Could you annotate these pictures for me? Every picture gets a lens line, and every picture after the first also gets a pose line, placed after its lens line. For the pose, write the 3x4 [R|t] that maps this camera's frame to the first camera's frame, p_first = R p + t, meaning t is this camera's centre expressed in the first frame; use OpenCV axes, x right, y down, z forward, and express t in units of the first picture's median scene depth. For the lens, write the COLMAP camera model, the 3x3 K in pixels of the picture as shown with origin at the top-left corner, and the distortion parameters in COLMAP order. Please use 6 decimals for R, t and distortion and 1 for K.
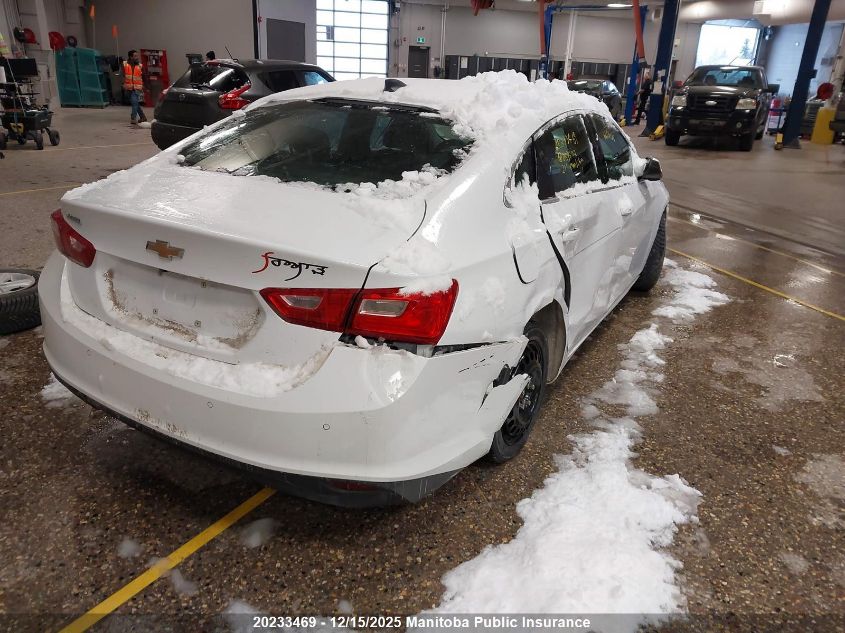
lens RADIAL K [[701.5, 0, 422.5], [0, 701.5, 316.5], [0, 0, 1]] dist [0.000023, -0.001661]
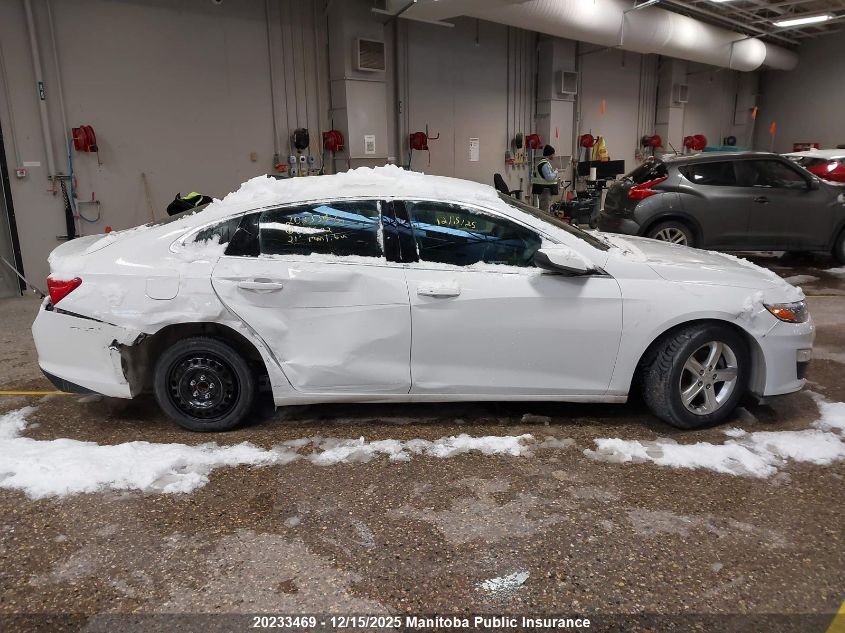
lens RADIAL K [[701.5, 0, 422.5], [0, 701.5, 316.5], [0, 0, 1]] dist [0.000023, -0.001661]
pose [[0.456101, 0.159763, -0.875470, 1.213860], [-0.269265, 0.962417, 0.035348, -0.153191], [0.848215, 0.219611, 0.481978, 0.509228]]
